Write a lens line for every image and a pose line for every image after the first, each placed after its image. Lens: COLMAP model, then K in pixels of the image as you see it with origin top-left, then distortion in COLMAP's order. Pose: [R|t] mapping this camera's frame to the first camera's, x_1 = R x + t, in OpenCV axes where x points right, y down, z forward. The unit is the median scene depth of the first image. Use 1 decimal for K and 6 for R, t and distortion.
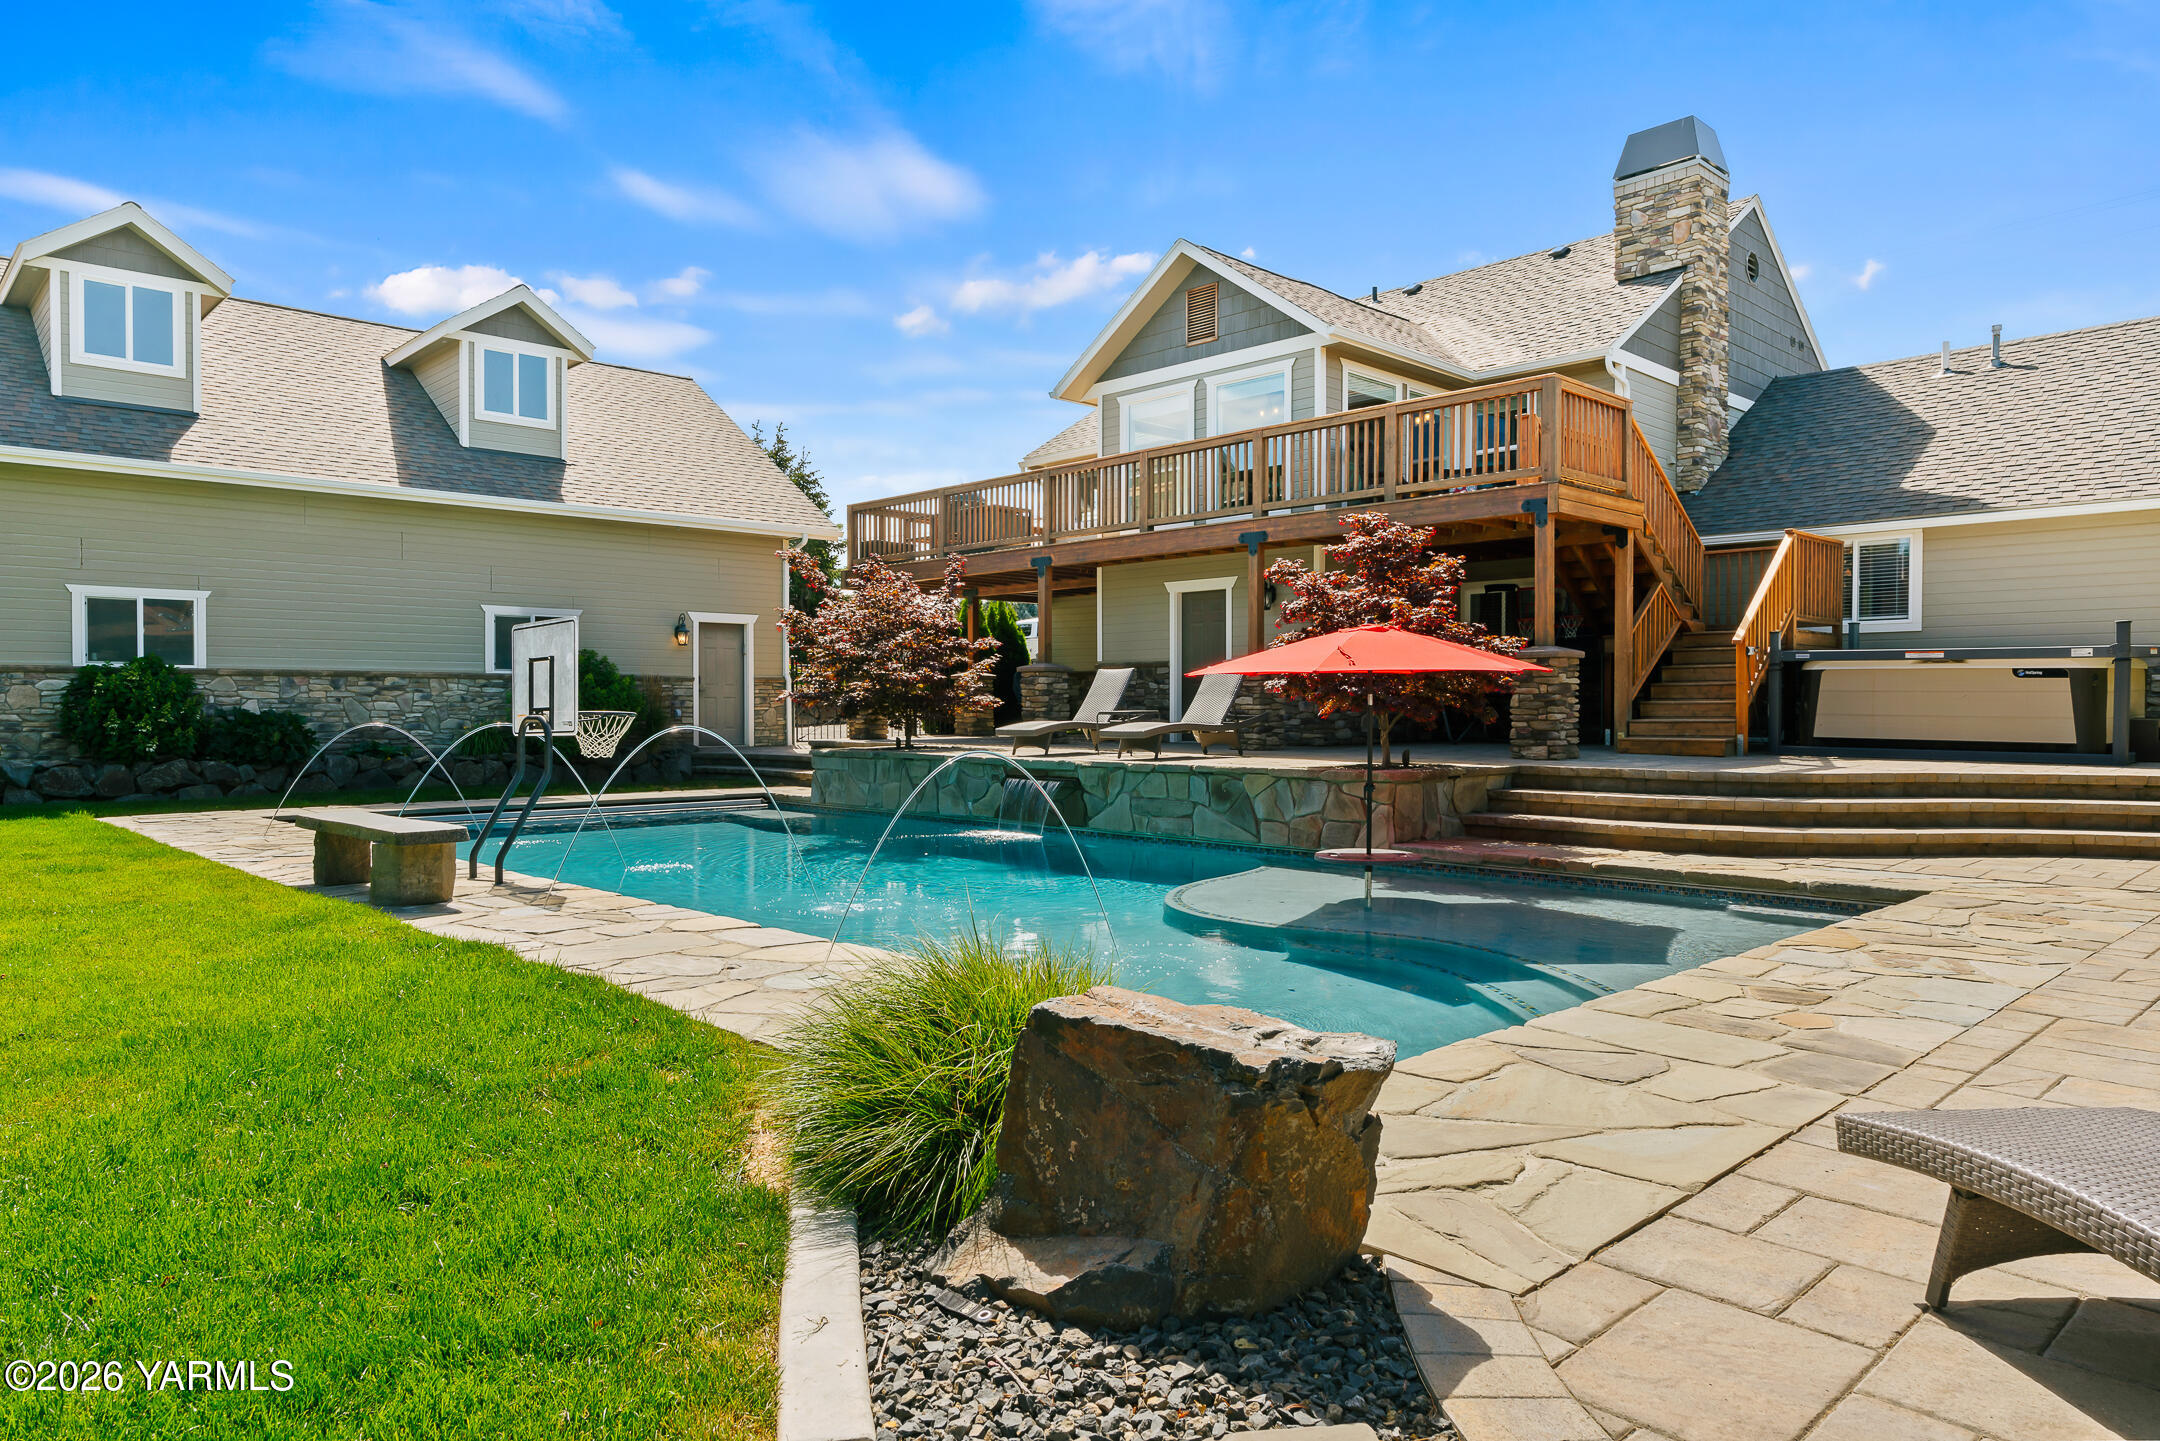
lens RADIAL K [[1360.8, 0, 1079.8], [0, 1360.8, 723.8], [0, 0, 1]] dist [0.004606, -0.000153]
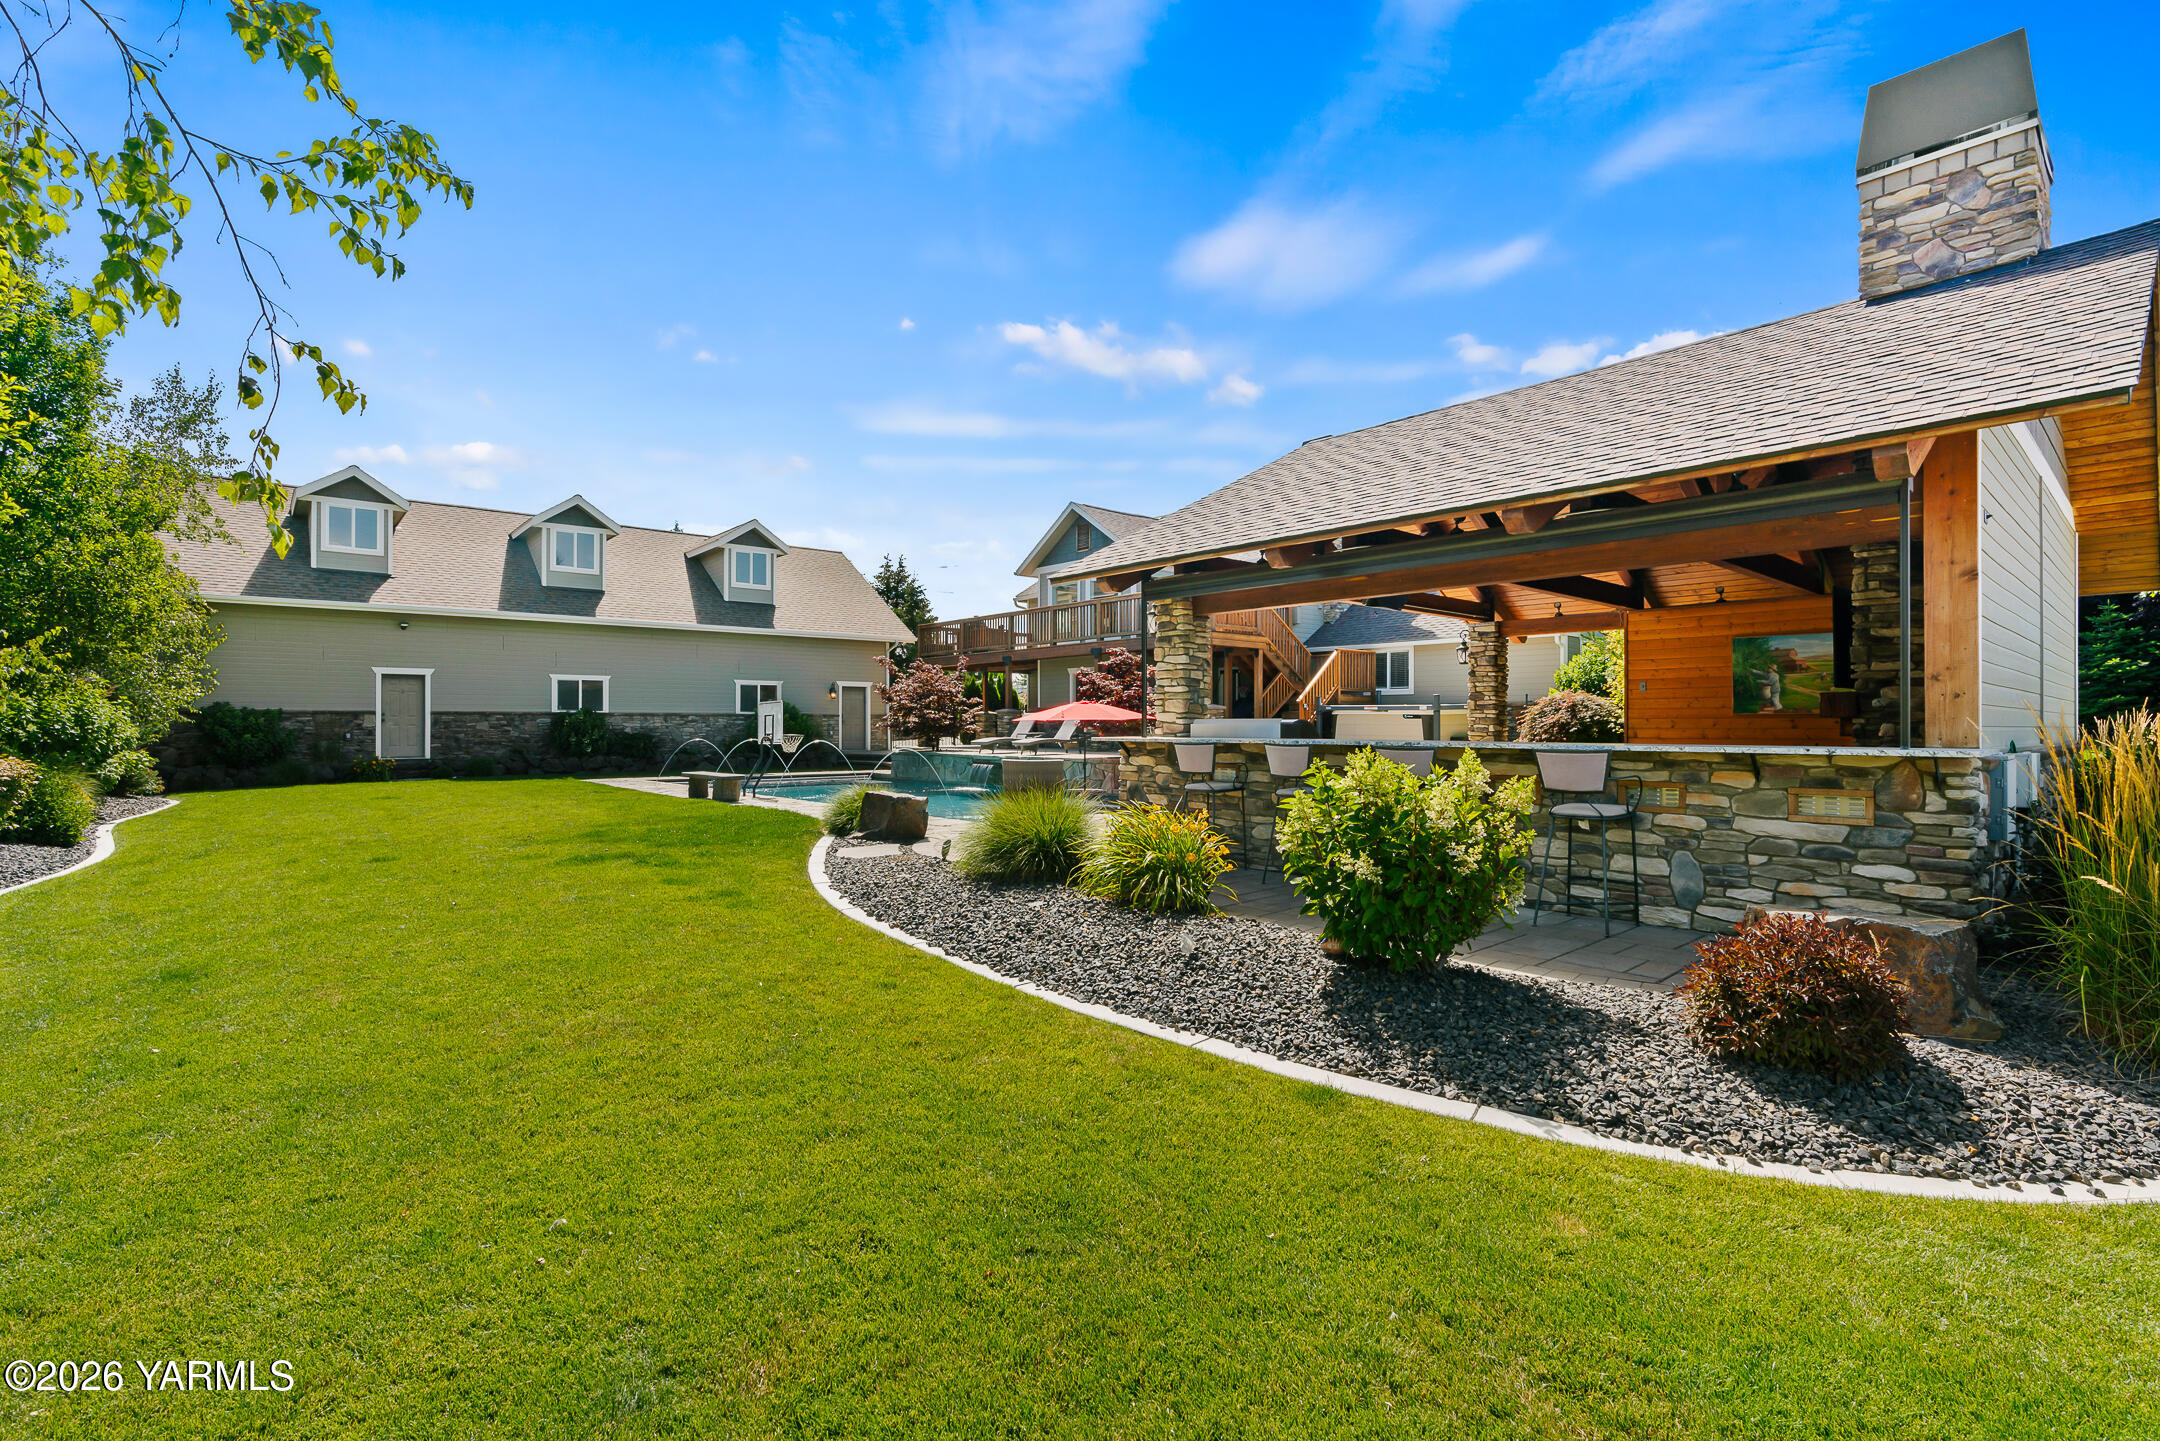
lens RADIAL K [[980.5, 0, 1077.3], [0, 980.5, 722.3], [0, 0, 1]] dist [-0.001055, -0.000151]
pose [[0.998355, -0.000733, -0.057328, 0.177546], [-0.000161, 0.999878, -0.015596, -0.002185], [0.057333, 0.015579, 0.998234, -0.493410]]
